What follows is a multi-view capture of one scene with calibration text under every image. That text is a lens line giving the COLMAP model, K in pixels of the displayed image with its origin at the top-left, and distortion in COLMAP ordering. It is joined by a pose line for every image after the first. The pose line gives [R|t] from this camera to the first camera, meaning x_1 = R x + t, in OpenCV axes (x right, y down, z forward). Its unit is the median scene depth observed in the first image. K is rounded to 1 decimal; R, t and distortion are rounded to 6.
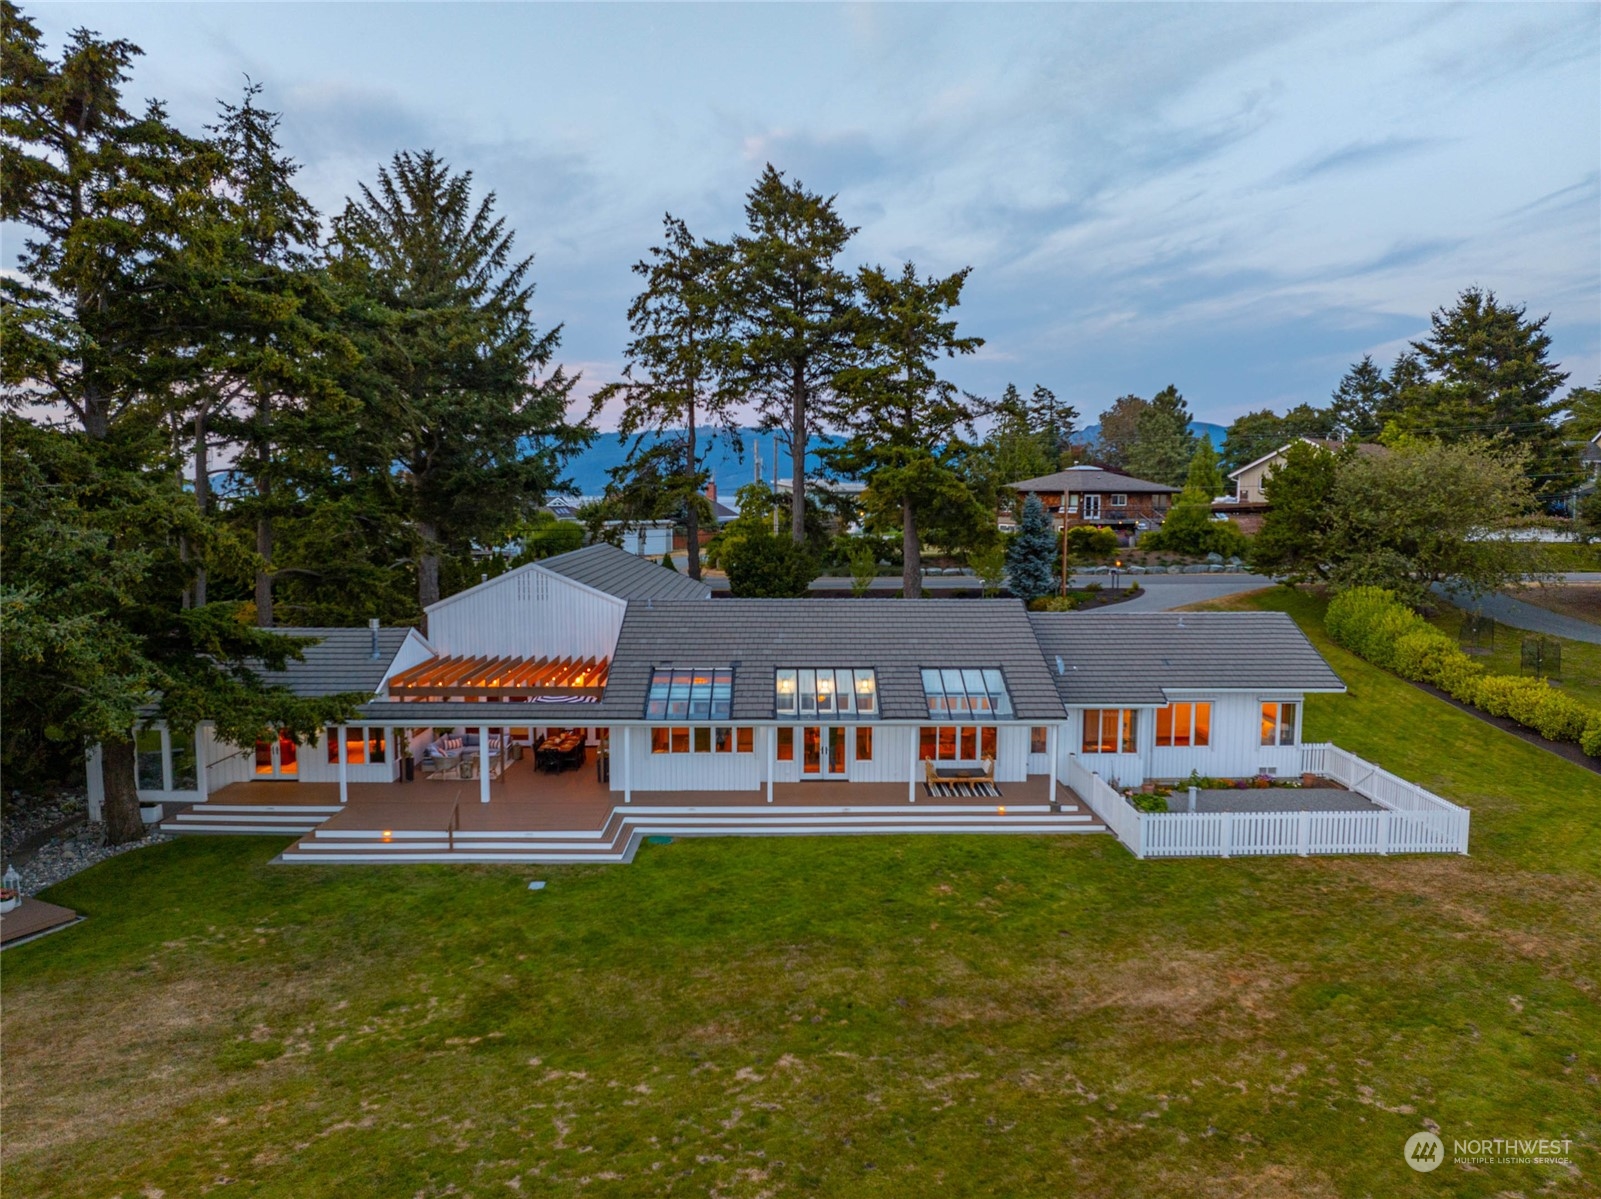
lens RADIAL K [[1121.9, 0, 796.5], [0, 1121.9, 600.0], [0, 0, 1]] dist [-0.043434, -0.005316]
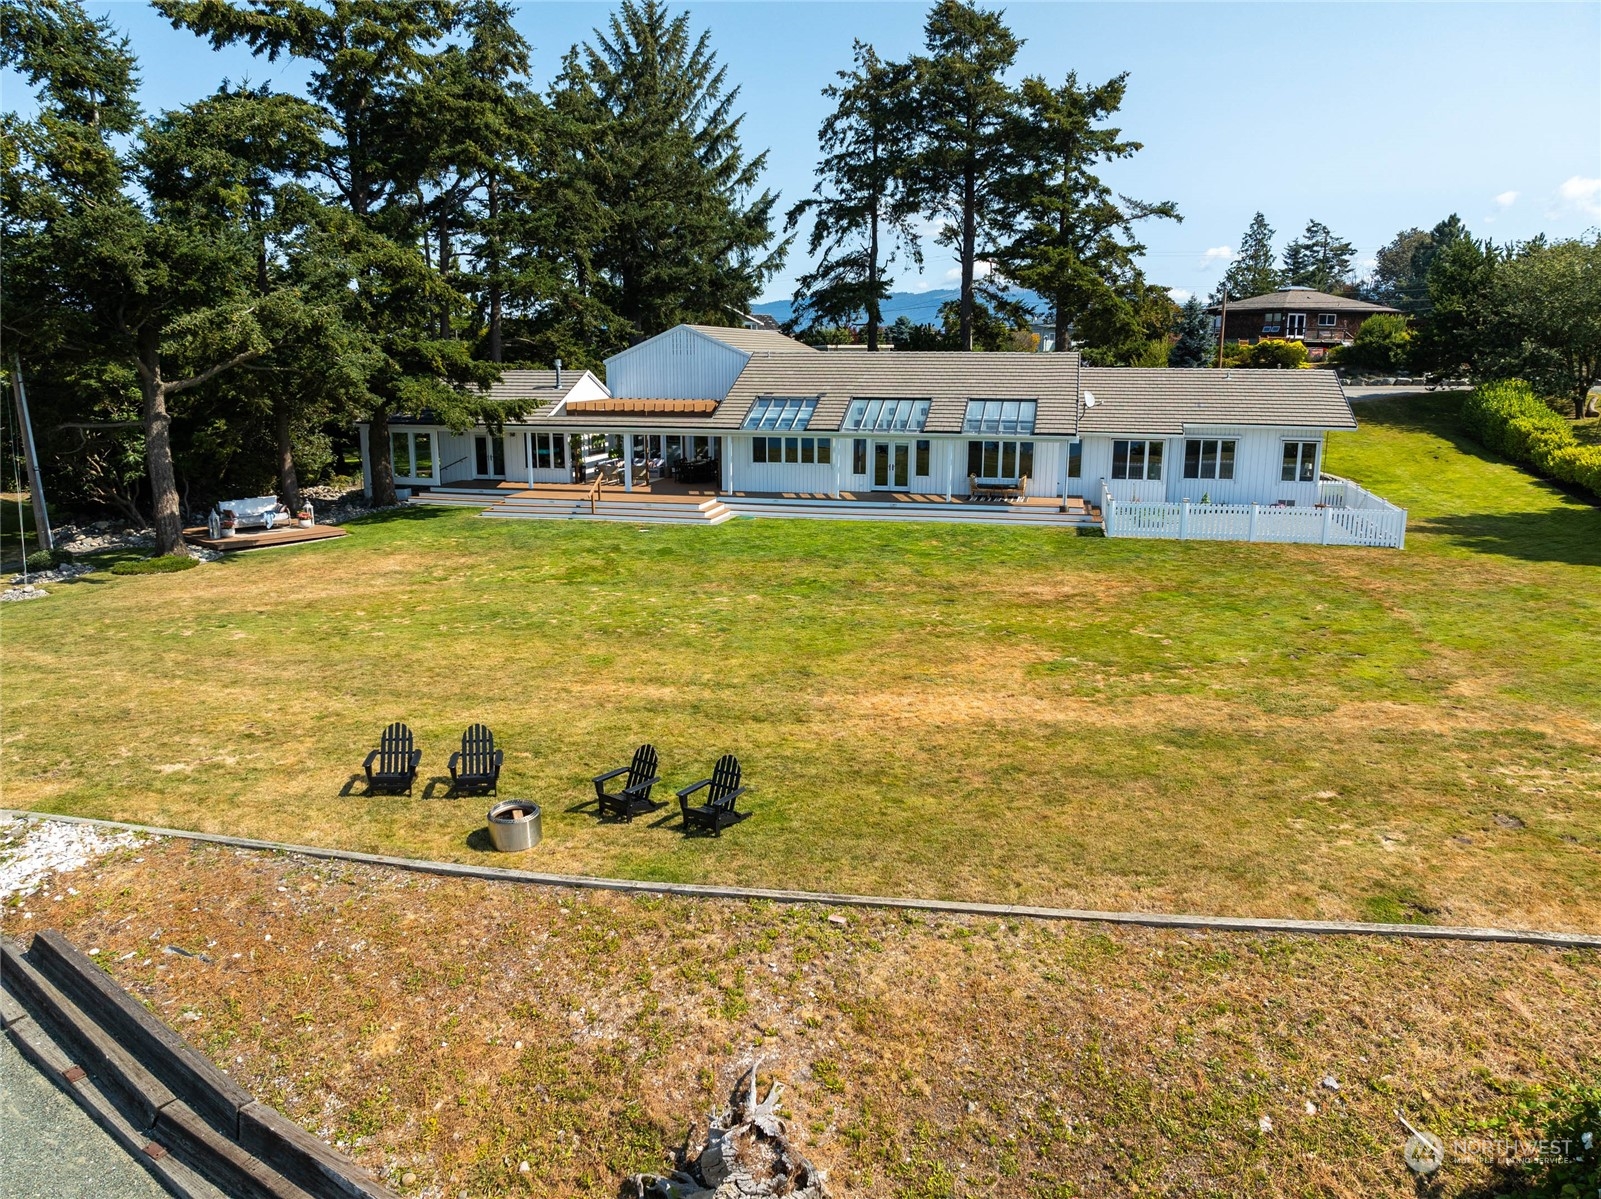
lens RADIAL K [[1121.9, 0, 793.2], [0, 1121.9, 595.5], [0, 0, 1]] dist [-0.043434, -0.005316]
pose [[0.968609, 0.052145, -0.243058, 0.119416], [-0.023361, 0.992519, 0.119836, 0.067731], [0.247488, -0.110396, 0.962581, -0.124844]]
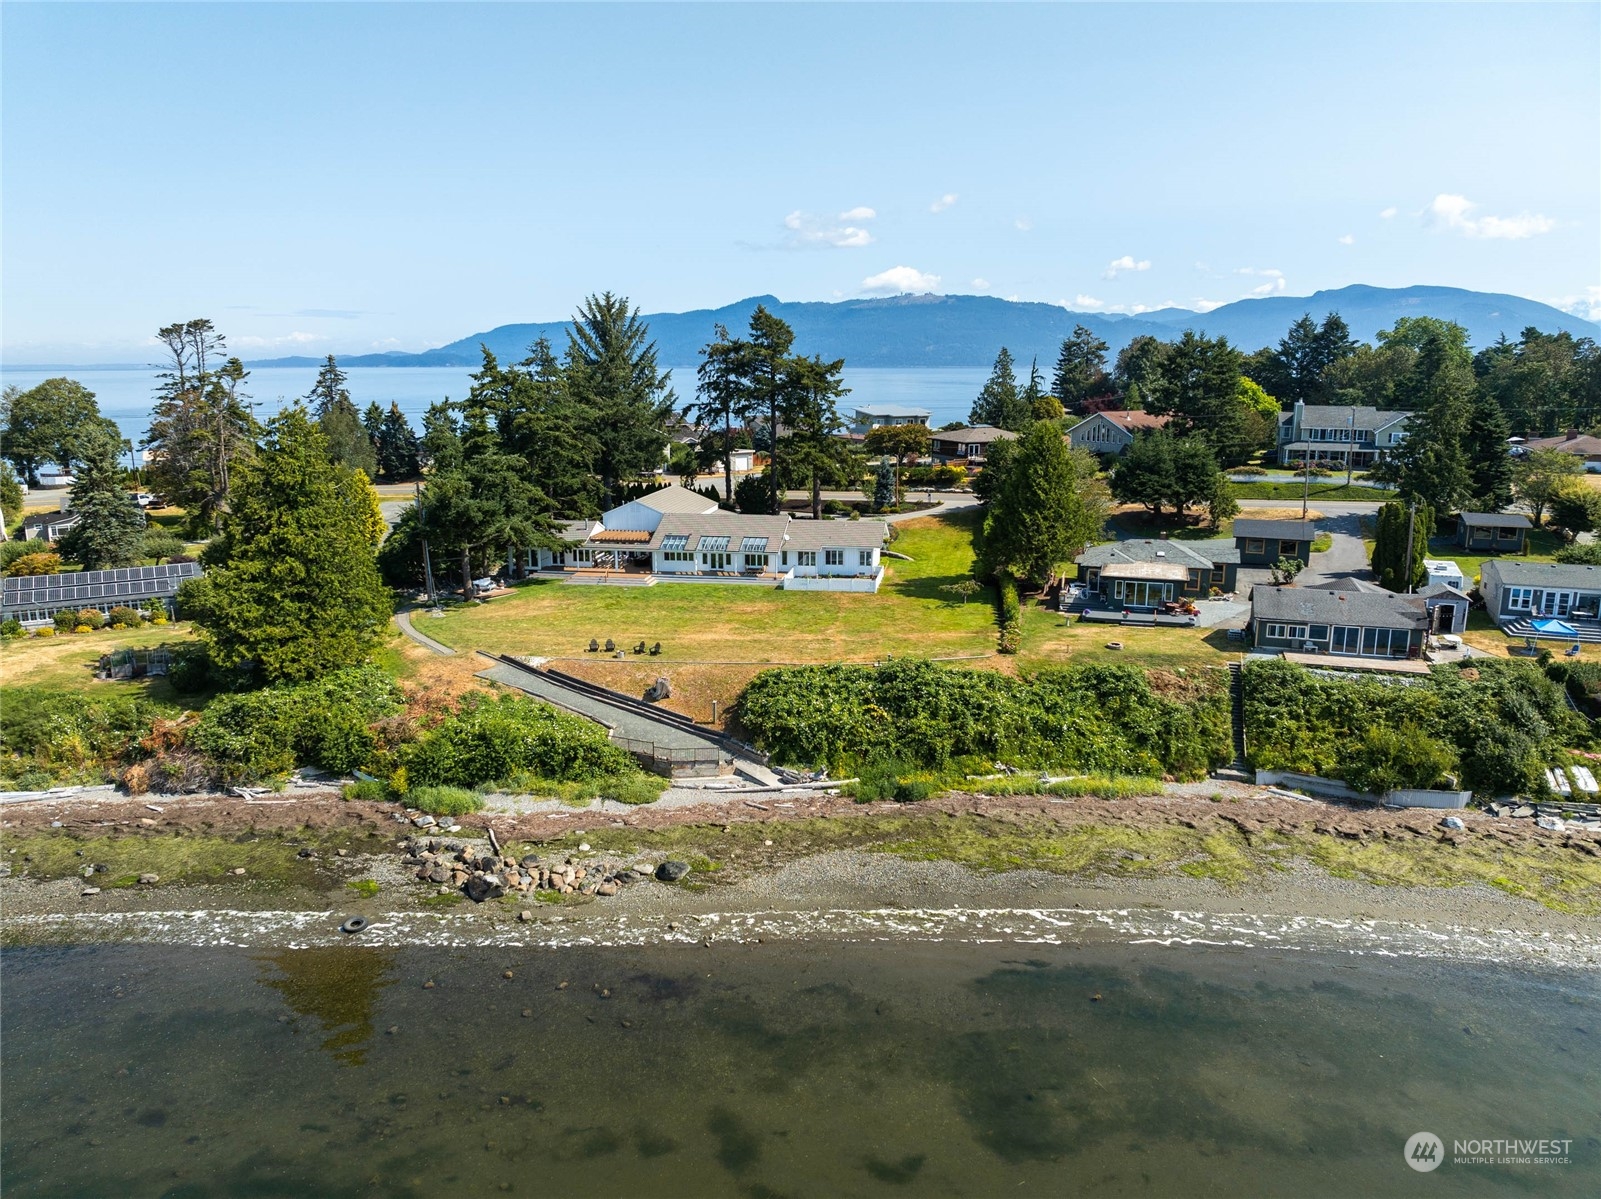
lens RADIAL K [[1121.9, 0, 800.1], [0, 1121.9, 599.7], [0, 0, 1]] dist [-0.043434, -0.005316]
pose [[0.984916, 0.035136, -0.169430, 0.432271], [-0.015545, 0.993174, 0.115598, -0.072513], [0.172336, -0.111220, 0.978739, -1.146846]]
